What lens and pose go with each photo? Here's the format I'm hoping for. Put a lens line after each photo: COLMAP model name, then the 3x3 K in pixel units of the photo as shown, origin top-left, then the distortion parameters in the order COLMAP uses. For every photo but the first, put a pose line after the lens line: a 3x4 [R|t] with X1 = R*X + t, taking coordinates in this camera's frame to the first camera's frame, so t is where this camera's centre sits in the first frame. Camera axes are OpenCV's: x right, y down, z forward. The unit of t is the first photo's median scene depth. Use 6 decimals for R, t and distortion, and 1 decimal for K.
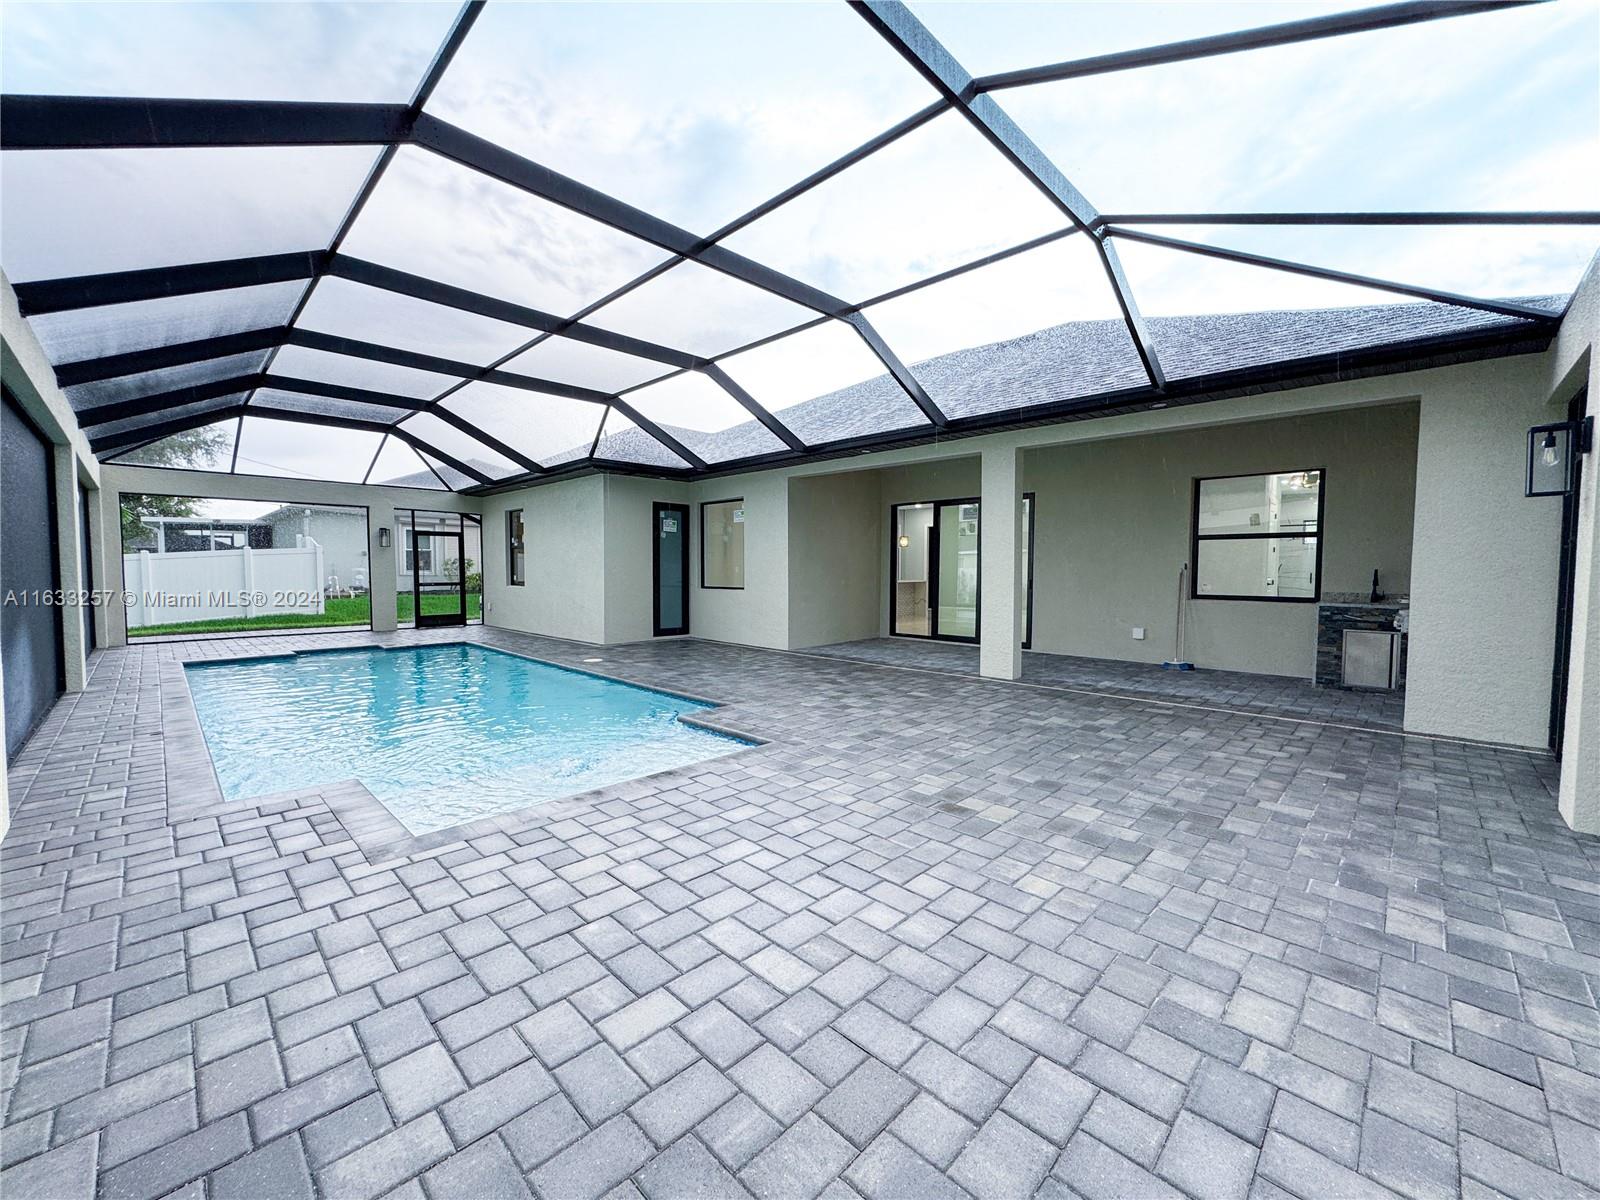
lens RADIAL K [[655.5, 0, 800.0], [0, 655.5, 600.0], [0, 0, 1]] dist [-0.002767, 0.000037]
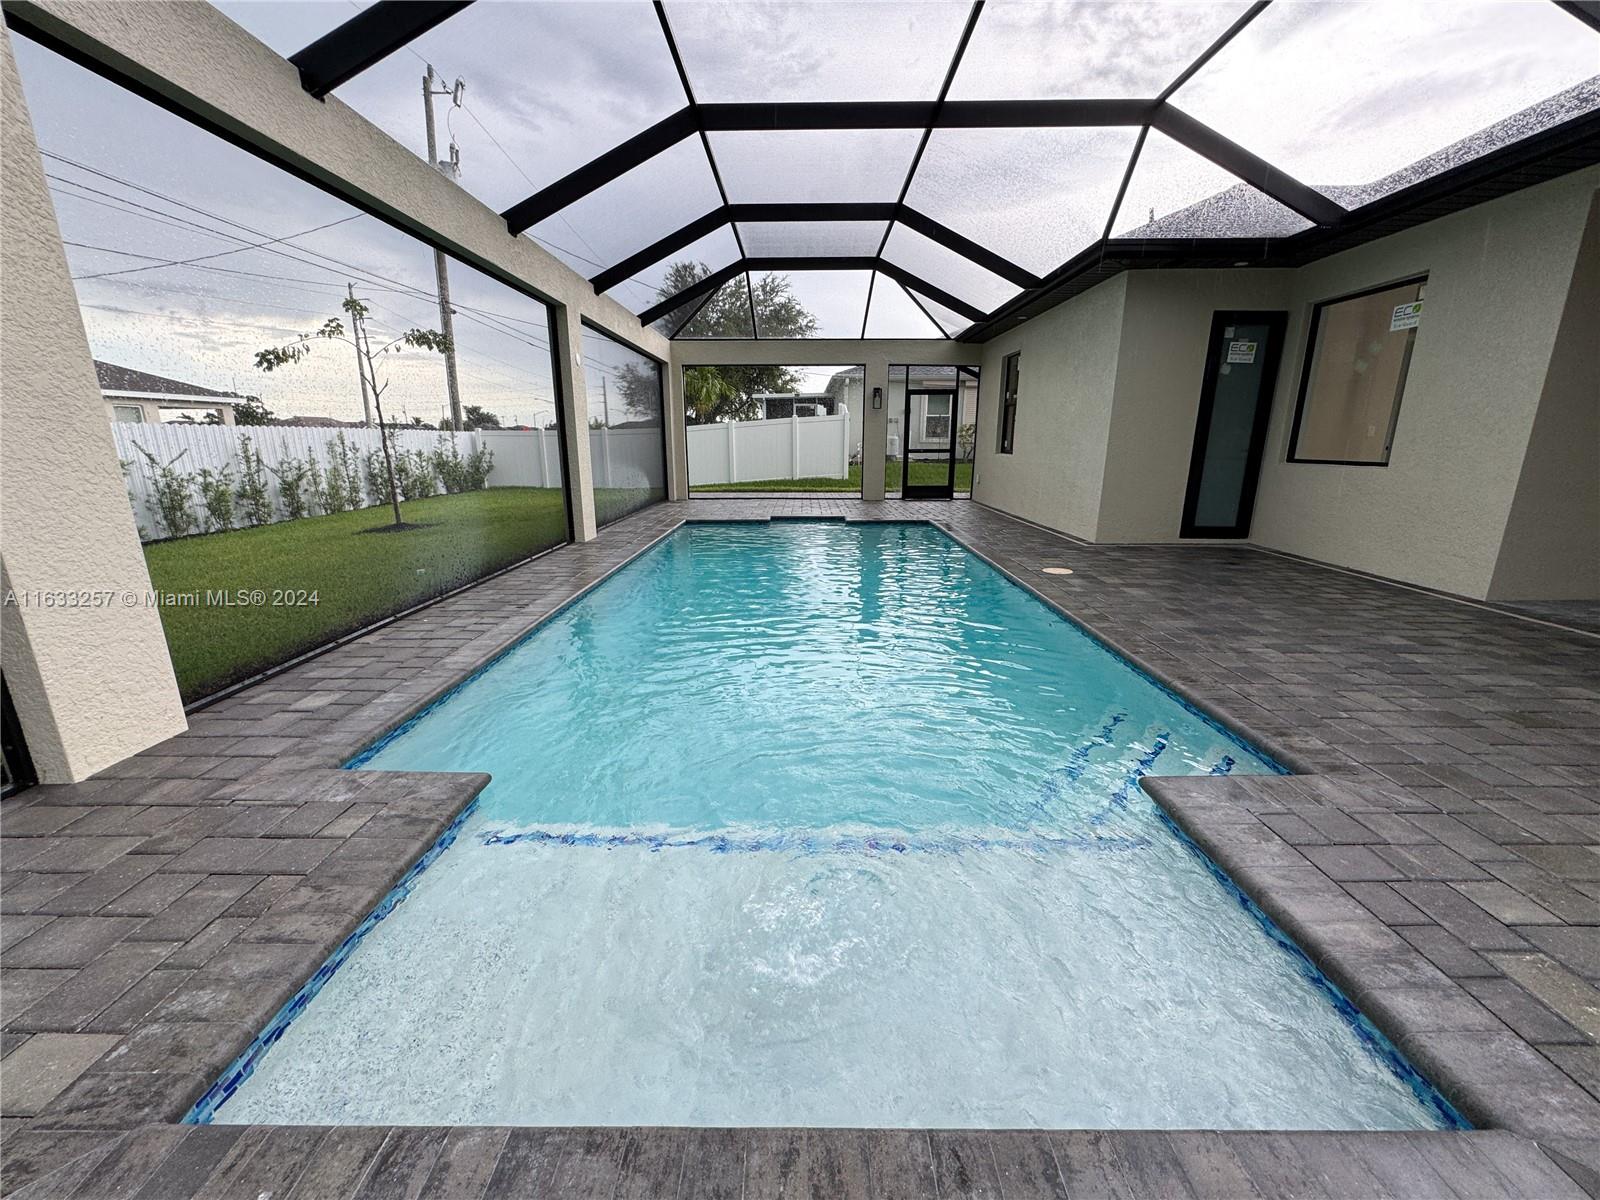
lens RADIAL K [[637.1, 0, 800.0], [0, 637.1, 600.0], [0, 0, 1]] dist [-0.004071, 0.000162]
pose [[0.697291, 0.172953, -0.695609, -0.038767], [-0.032794, 0.977135, 0.210077, -0.002708], [0.716037, -0.123673, 0.687019, 0.291384]]
